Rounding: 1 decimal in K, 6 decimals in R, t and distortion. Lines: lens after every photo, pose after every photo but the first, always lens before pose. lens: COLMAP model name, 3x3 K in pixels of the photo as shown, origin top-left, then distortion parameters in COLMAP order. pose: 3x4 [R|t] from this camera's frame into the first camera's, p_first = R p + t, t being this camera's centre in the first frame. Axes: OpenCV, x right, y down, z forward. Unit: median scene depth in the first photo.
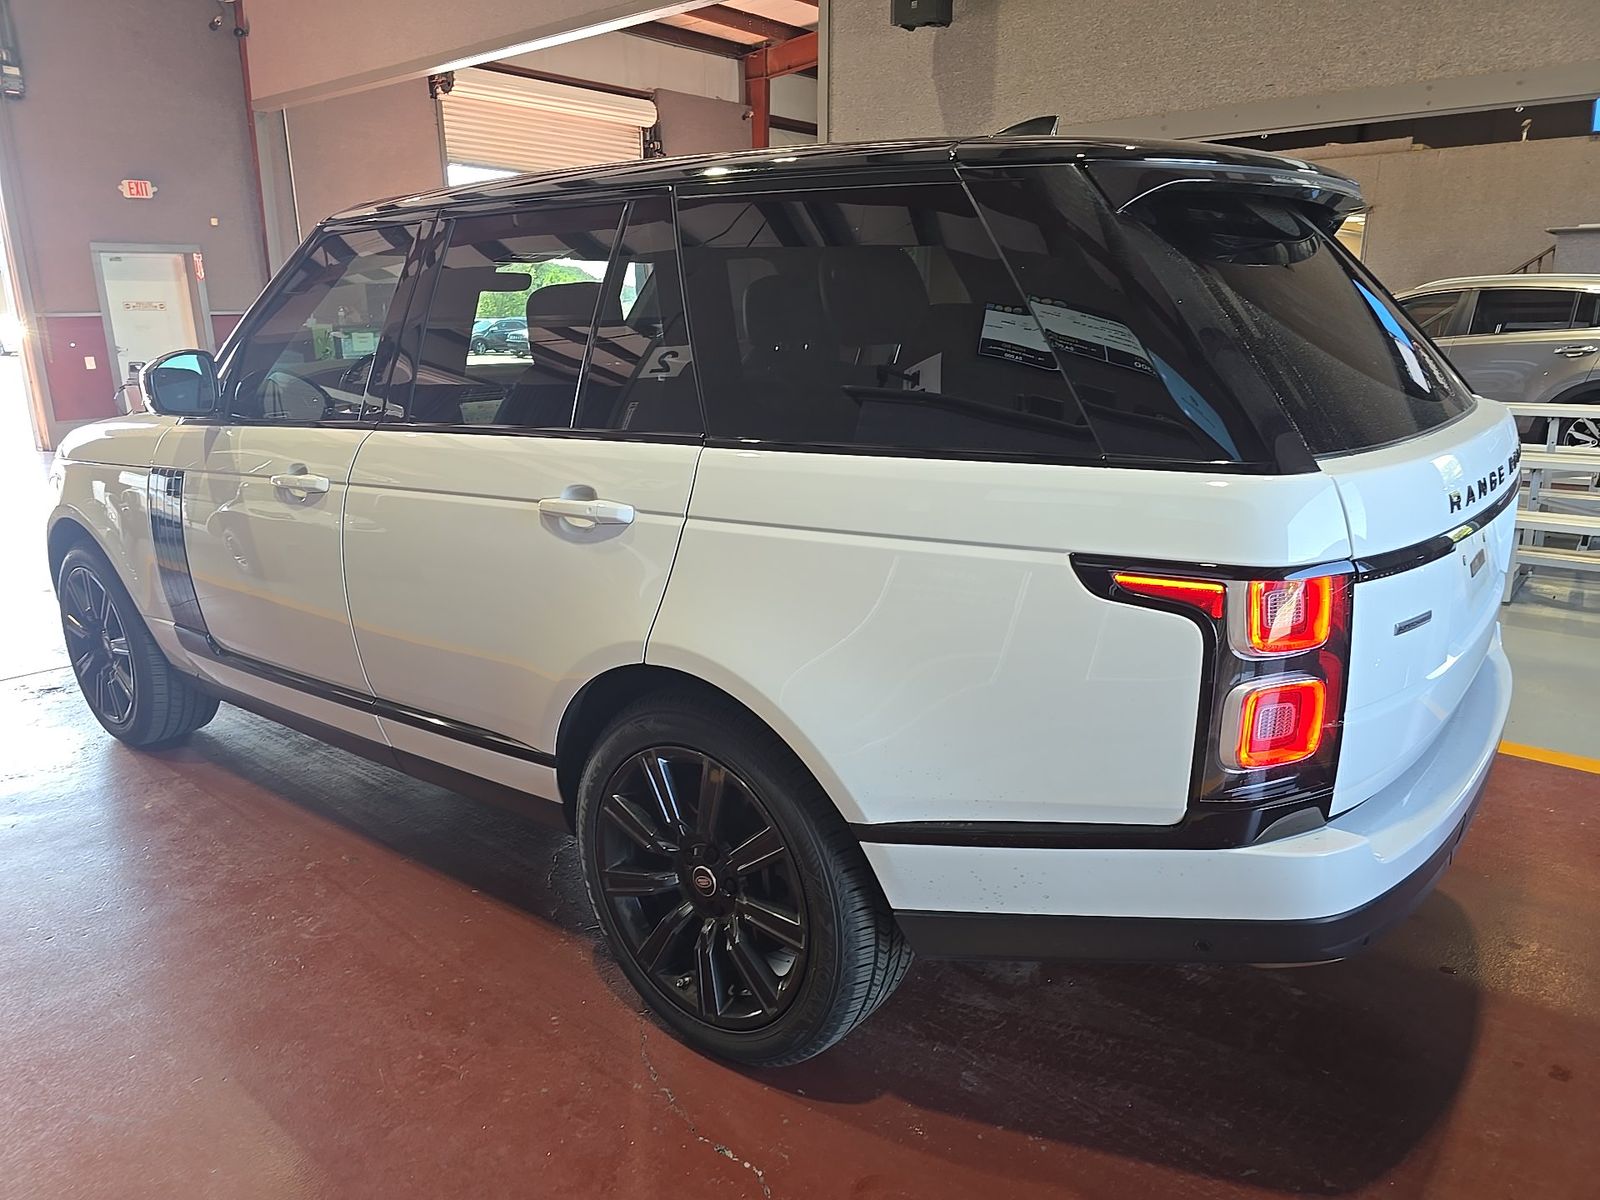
lens RADIAL K [[1078.6, 0, 800.0], [0, 1078.6, 600.0], [0, 0, 1]] dist [0.000951, -0.007211]
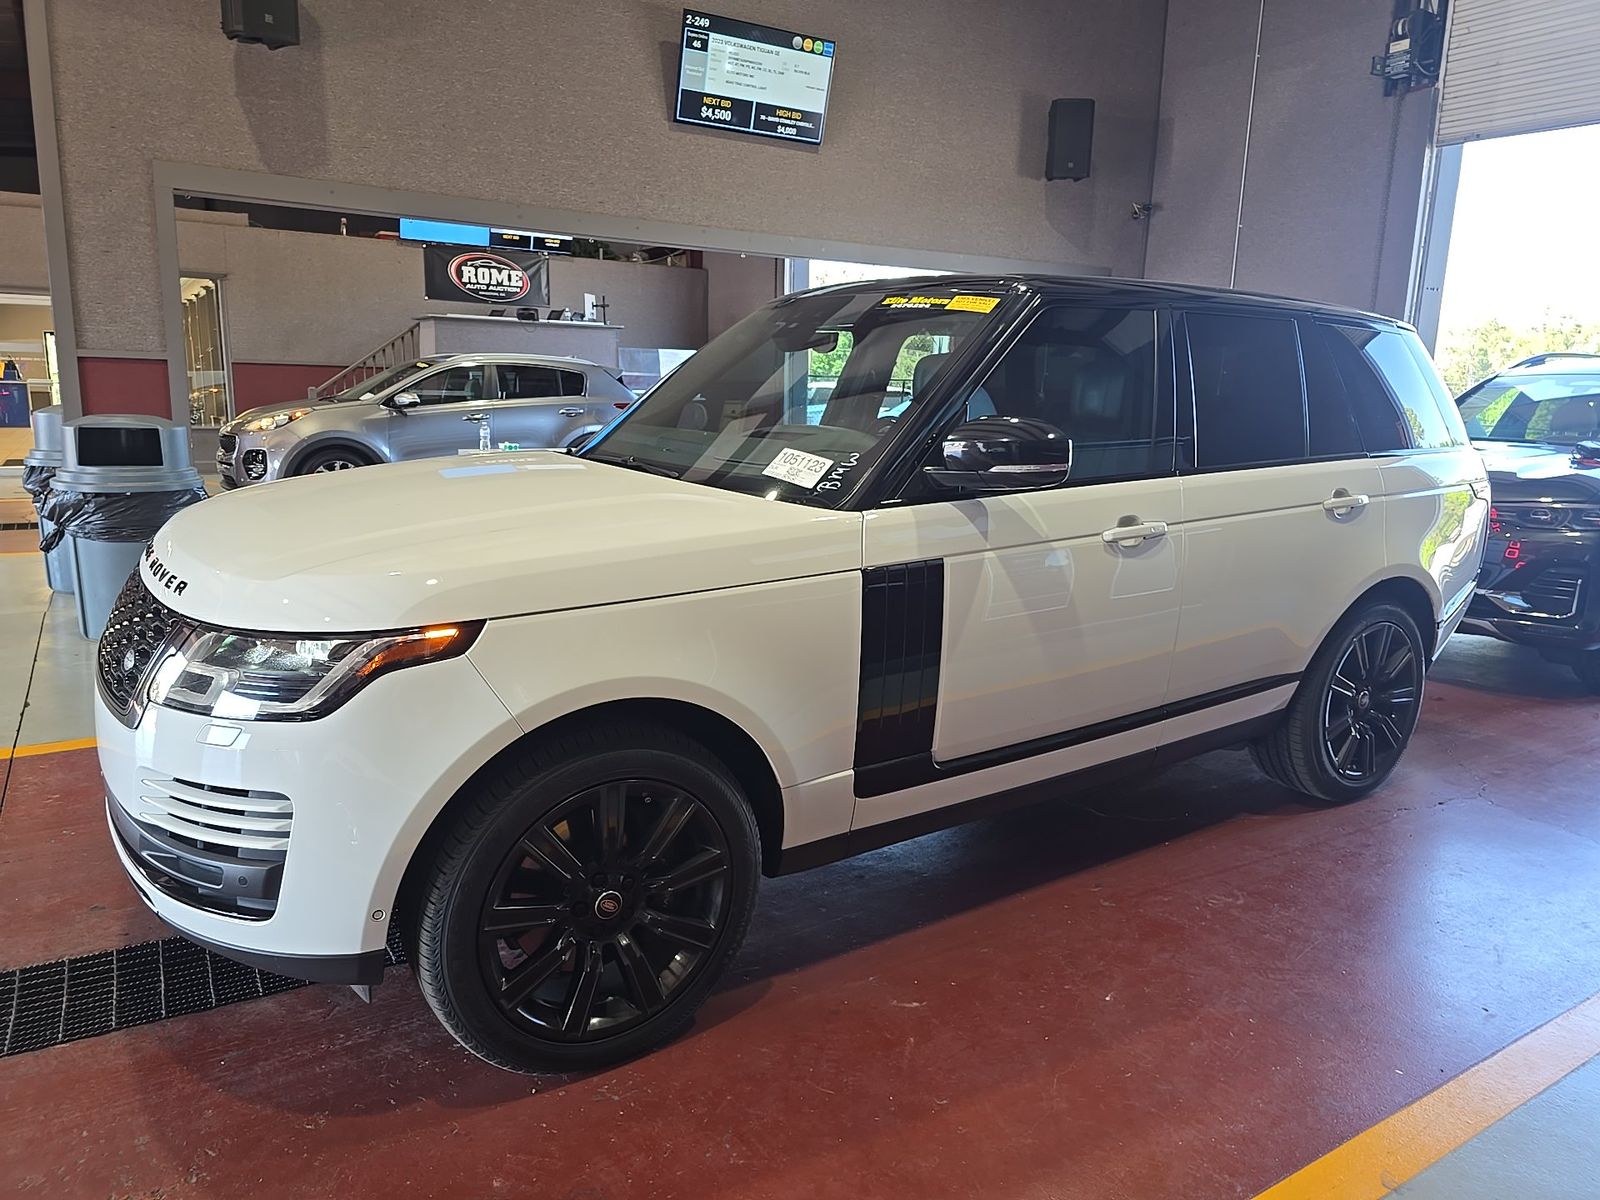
lens RADIAL K [[1078.6, 0, 800.0], [0, 1078.6, 600.0], [0, 0, 1]] dist [0.000951, -0.007211]
pose [[0.314158, -0.159750, 0.935834, -0.688952], [0.210108, 0.972997, 0.095560, -0.093080], [-0.925829, 0.166605, 0.339239, 0.410204]]
